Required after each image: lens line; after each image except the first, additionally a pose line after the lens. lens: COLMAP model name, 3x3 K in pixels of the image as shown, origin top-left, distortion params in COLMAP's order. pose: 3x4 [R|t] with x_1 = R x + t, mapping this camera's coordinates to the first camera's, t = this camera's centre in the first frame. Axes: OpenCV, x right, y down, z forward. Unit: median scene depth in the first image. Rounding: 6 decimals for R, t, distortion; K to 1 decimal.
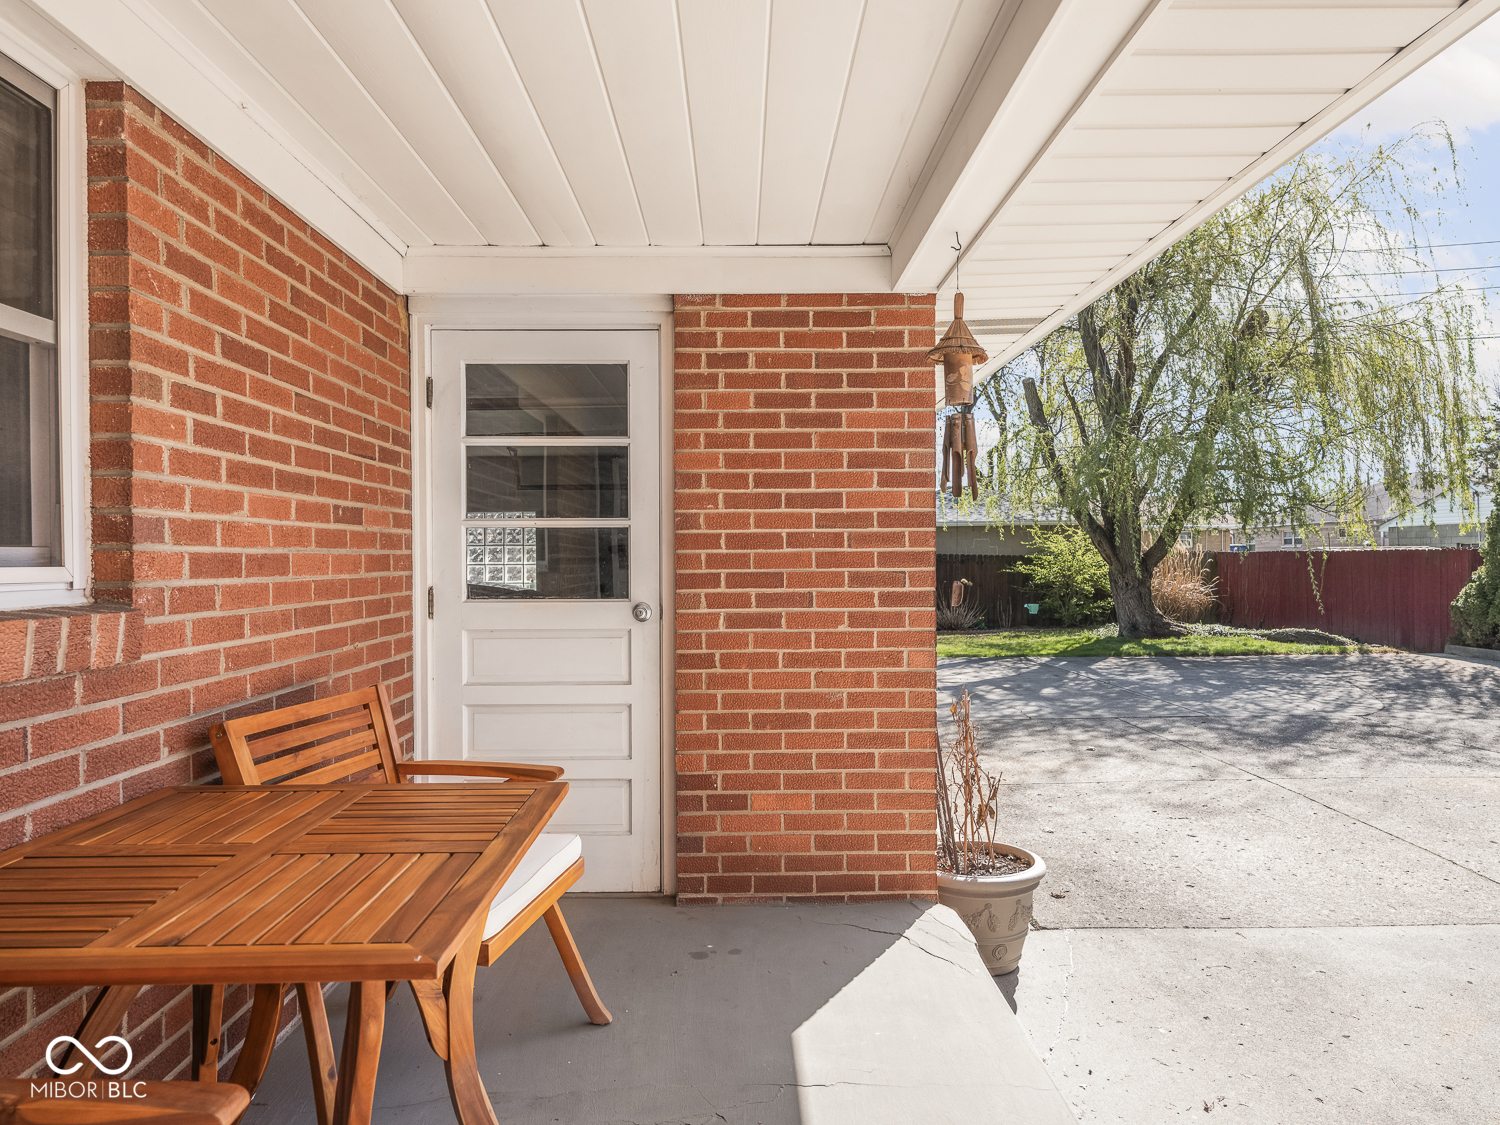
lens RADIAL K [[878.3, 0, 747.3], [0, 878.3, 561.1], [0, 0, 1]] dist [-0.000234, -0.000998]
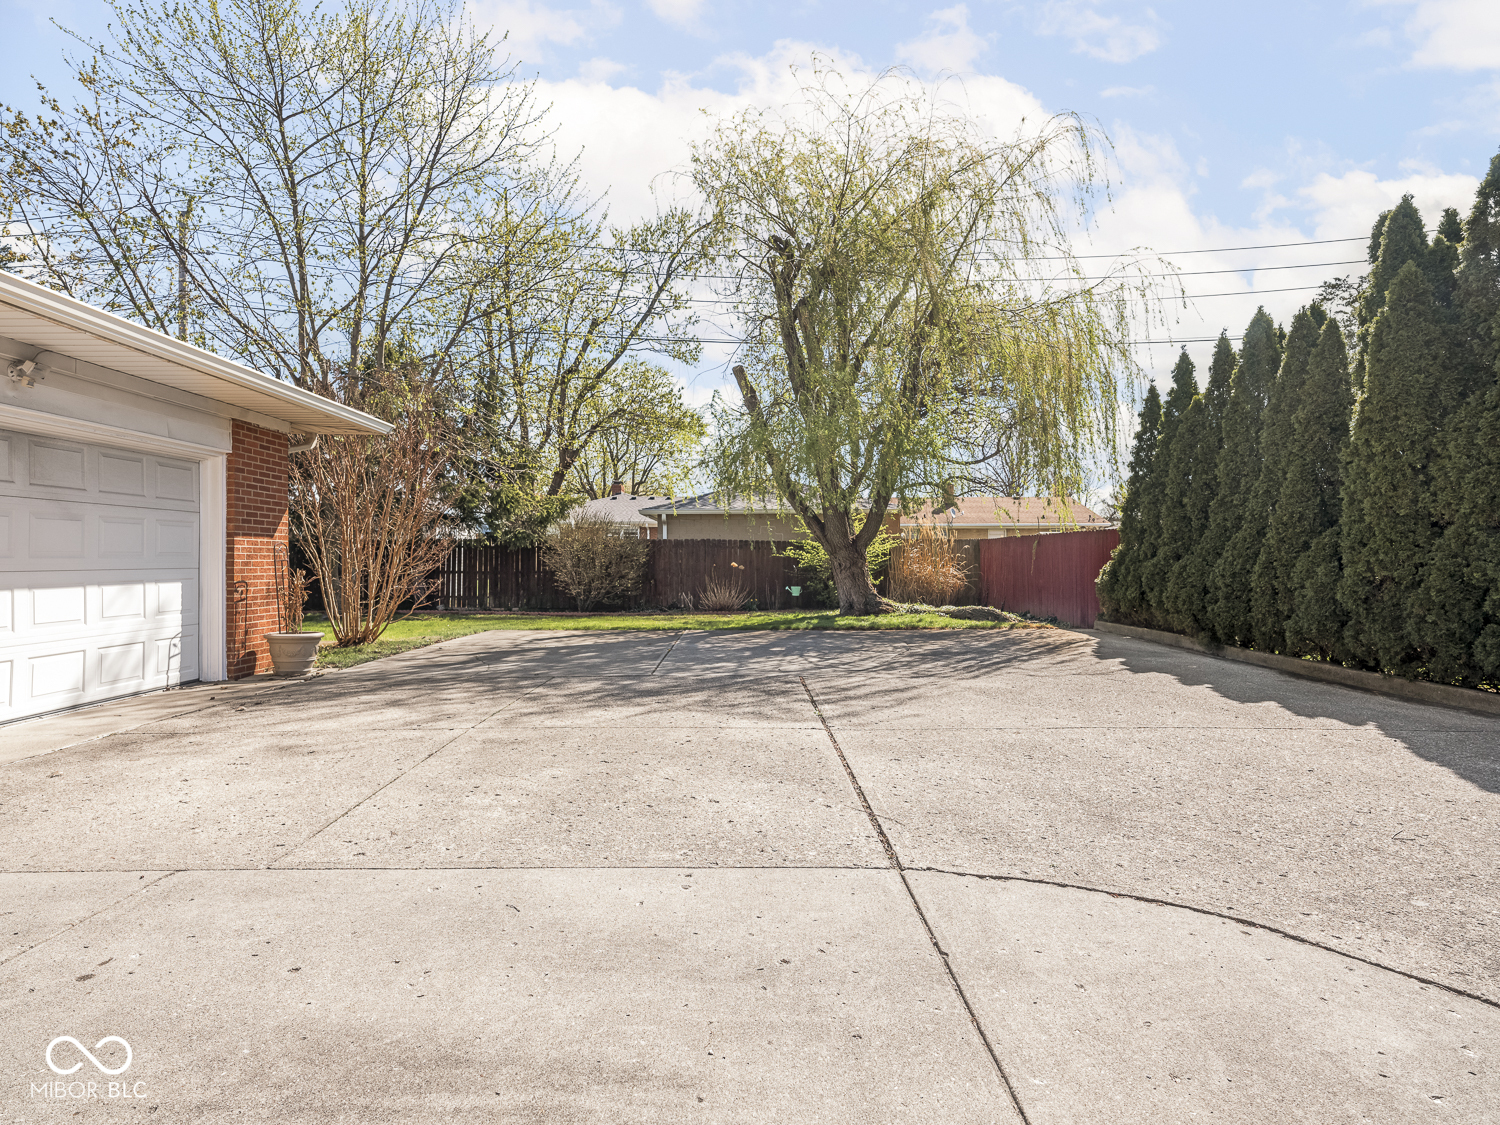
lens RADIAL K [[803.8, 0, 751.5], [0, 803.8, 559.5], [0, 0, 1]] dist [0.003314, -0.001484]
pose [[0.999964, 0.006675, 0.005190, 0.363562], [-0.006660, 0.999973, -0.002981, 0.026700], [-0.005210, 0.002946, 0.999982, 0.051164]]
